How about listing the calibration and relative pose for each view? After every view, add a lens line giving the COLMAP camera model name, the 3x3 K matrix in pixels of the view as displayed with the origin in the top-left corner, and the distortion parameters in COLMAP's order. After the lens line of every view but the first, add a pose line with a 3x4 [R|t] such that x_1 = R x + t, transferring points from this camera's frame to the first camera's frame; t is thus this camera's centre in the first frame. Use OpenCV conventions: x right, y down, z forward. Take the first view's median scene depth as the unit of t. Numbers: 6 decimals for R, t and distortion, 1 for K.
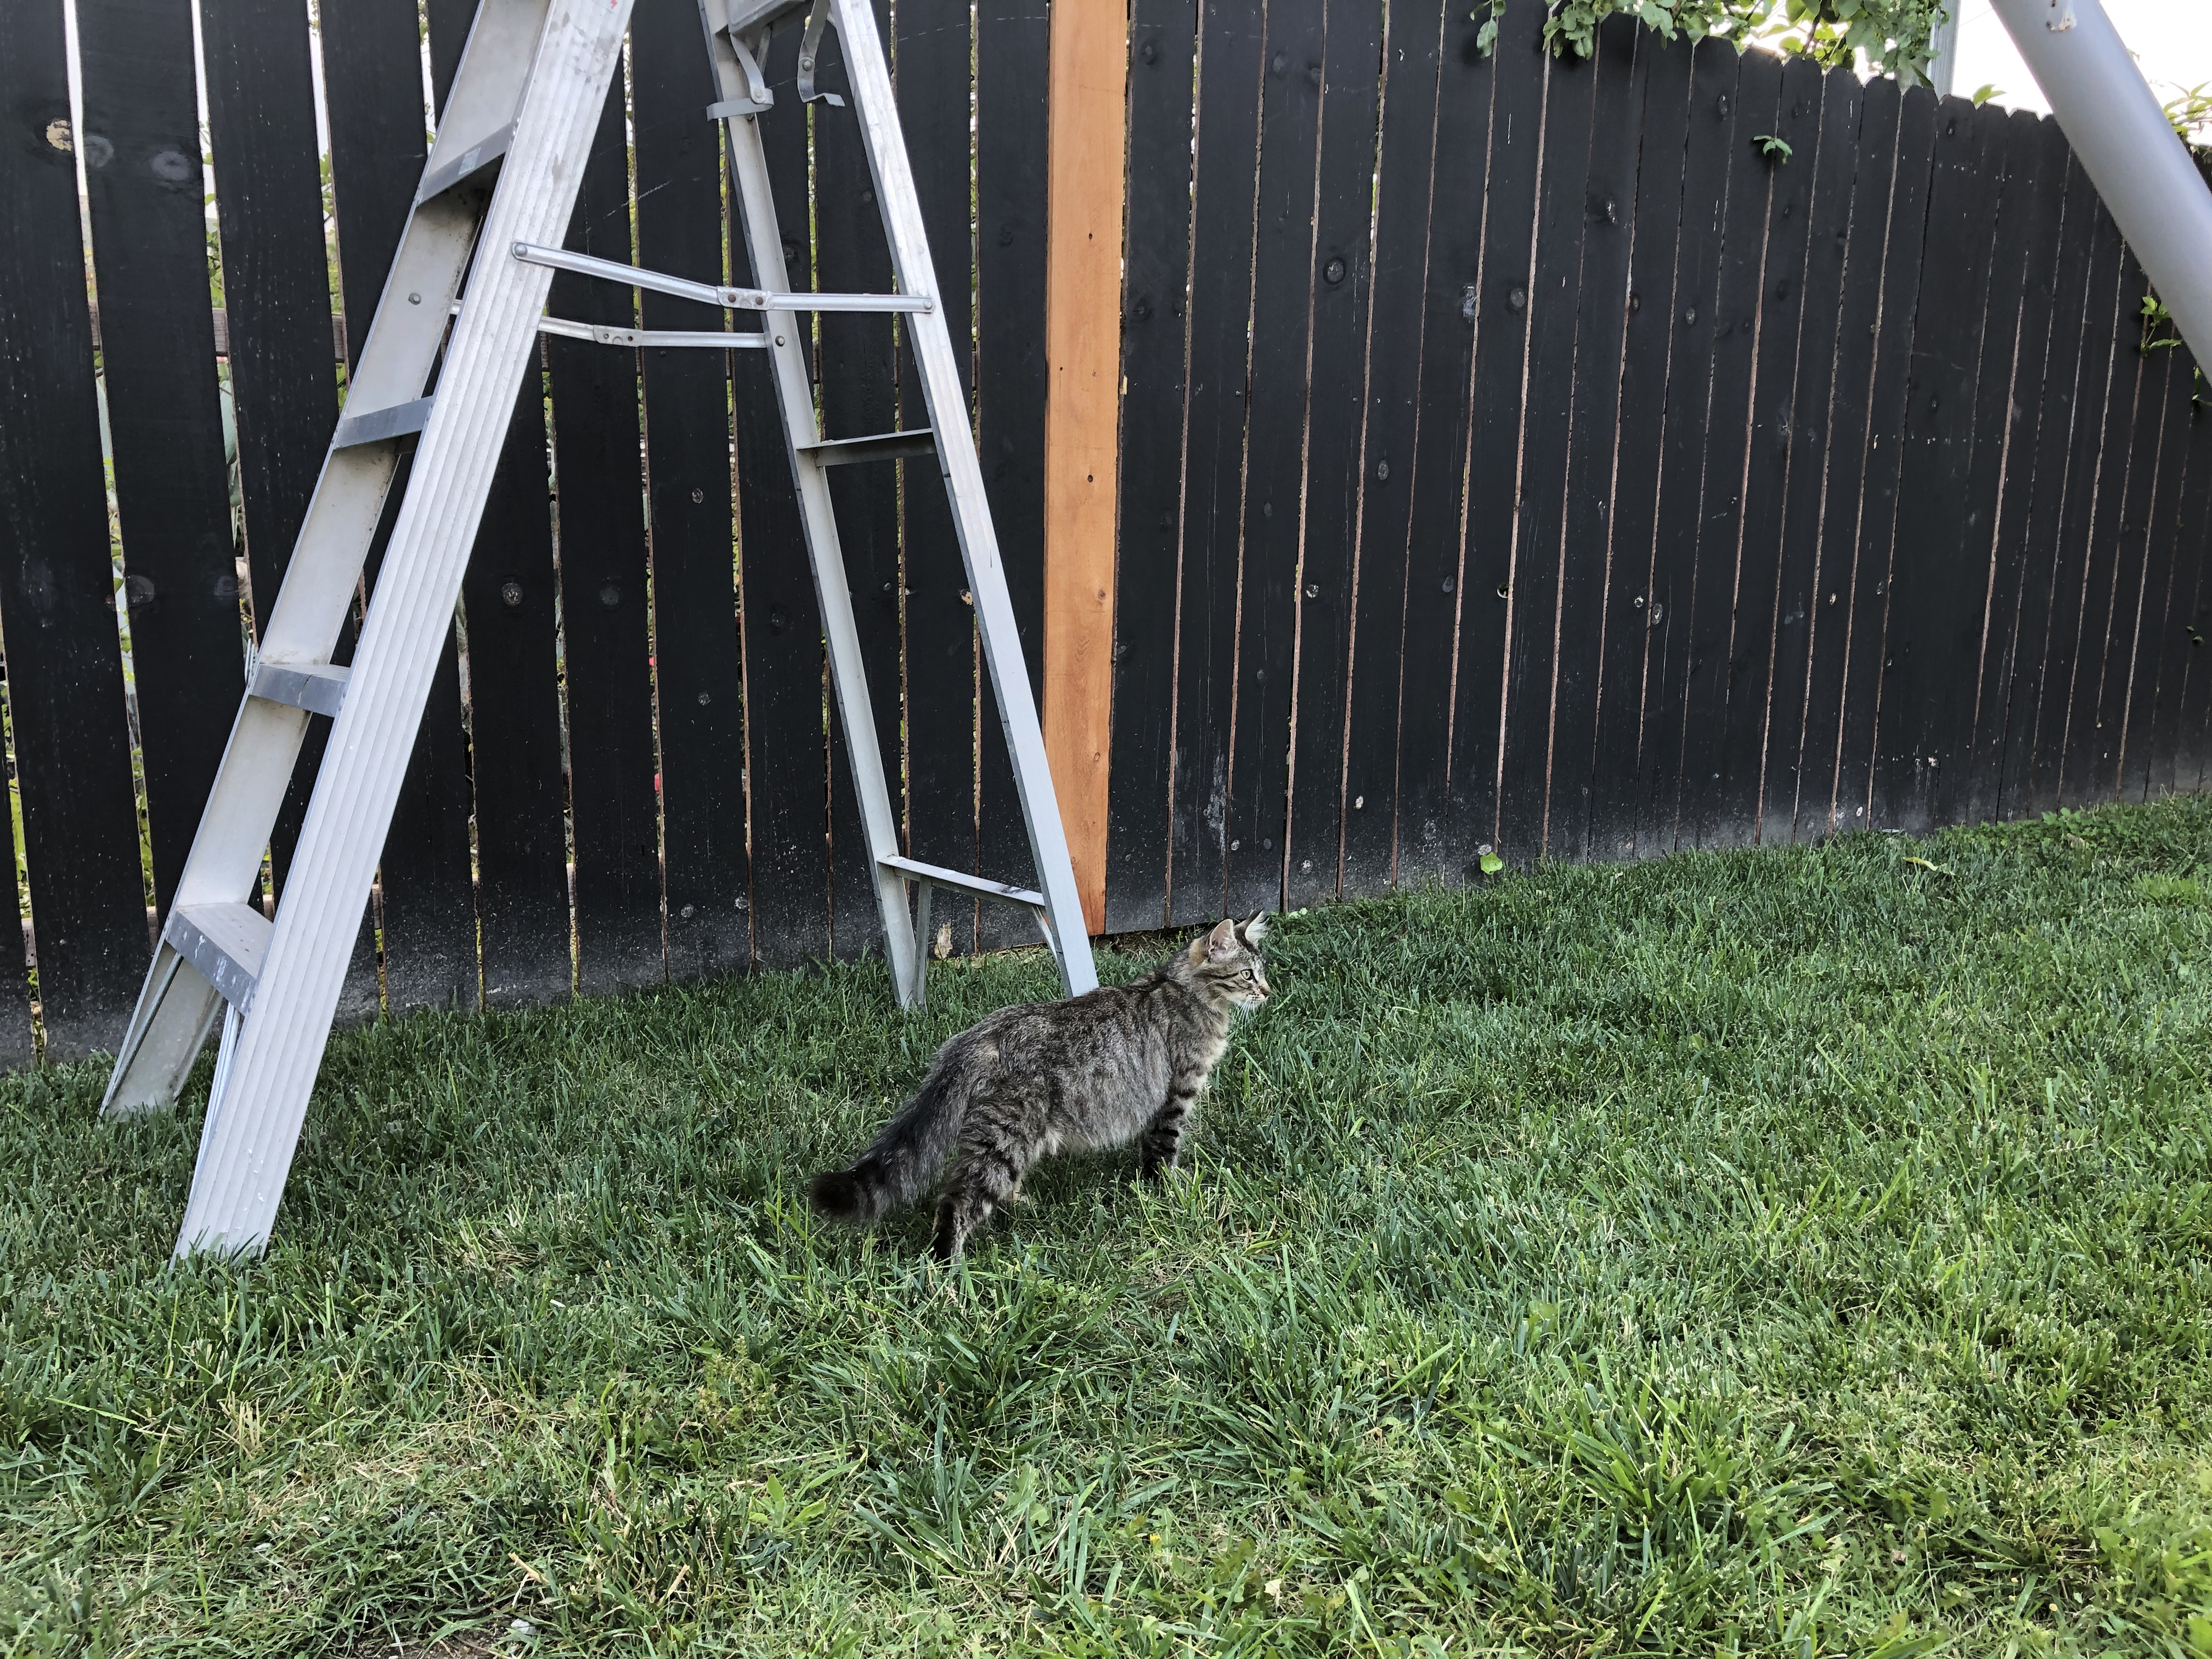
lens RADIAL K [[1816.3, 0, 1114.7], [0, 1816.3, 814.4], [0, 0, 1]] dist [0.026451, -0.011472]
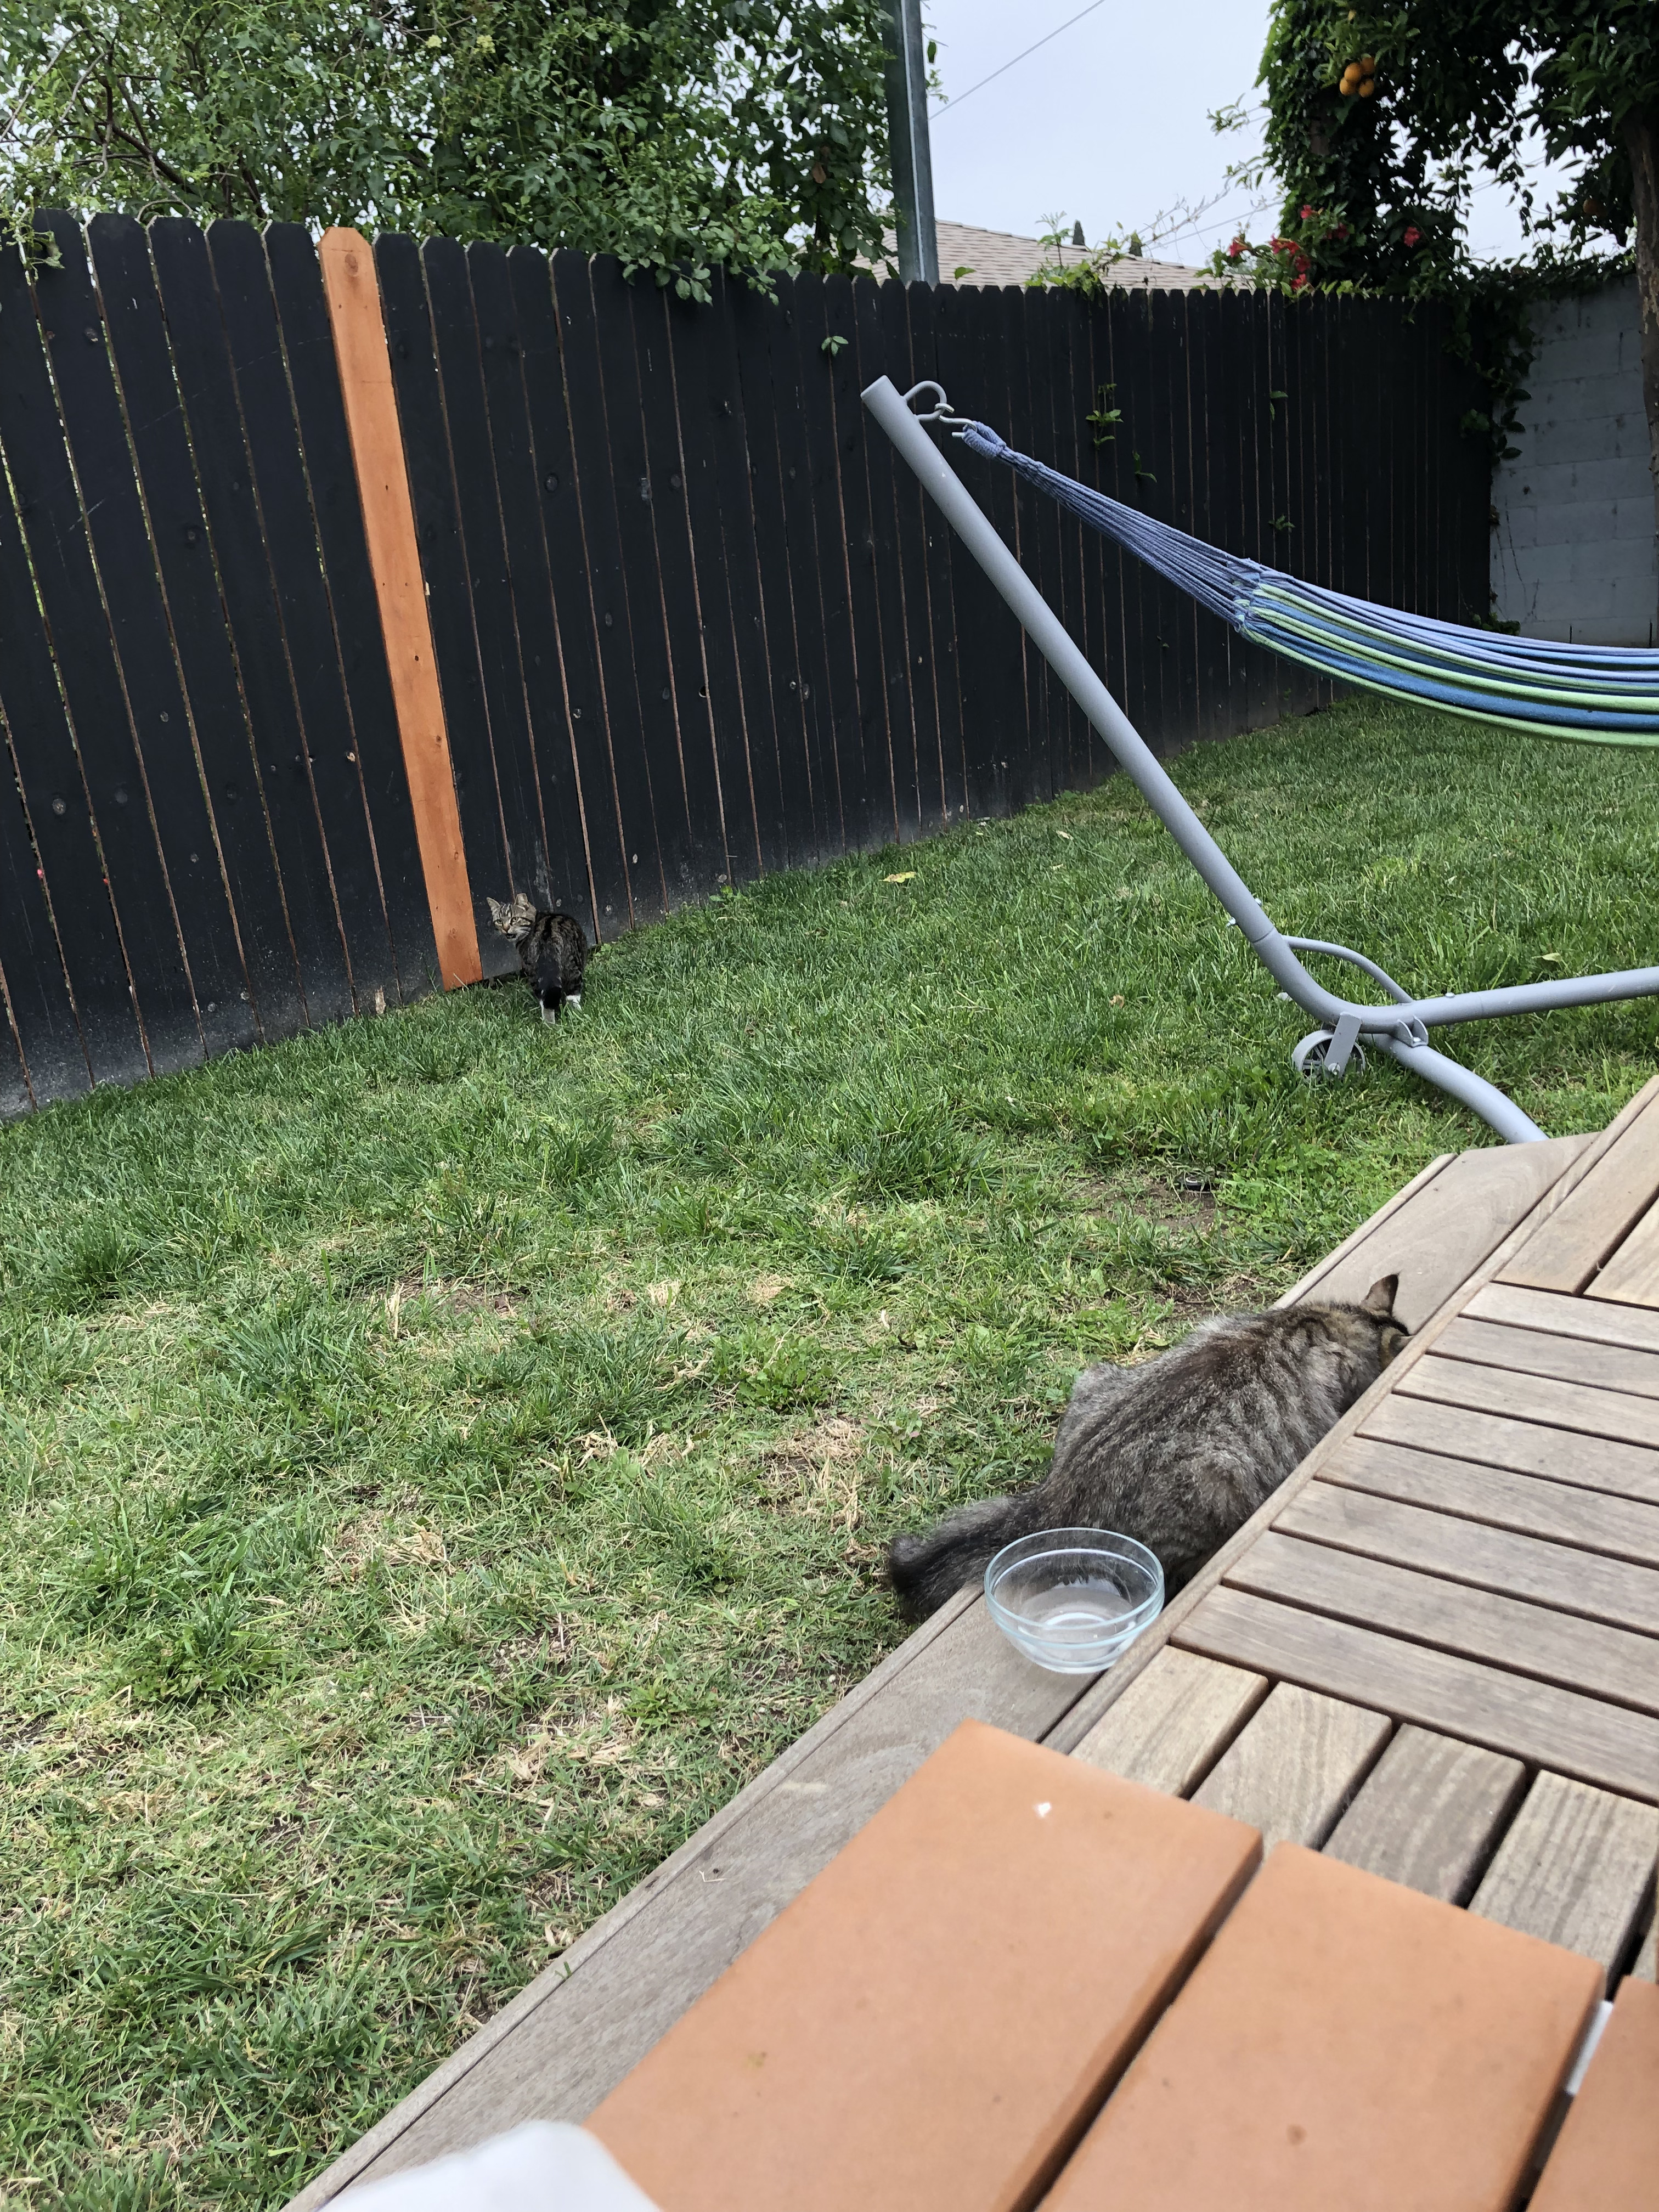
lens RADIAL K [[1816.3, 0, 837.5], [0, 1816.3, 1094.2], [0, 0, 1]] dist [0.026451, -0.011472]
pose [[0.939585, -0.201593, 0.276661, -0.147984], [0.168220, 0.975797, 0.139725, 0.001618], [-0.298132, -0.084744, 0.950755, -0.417676]]
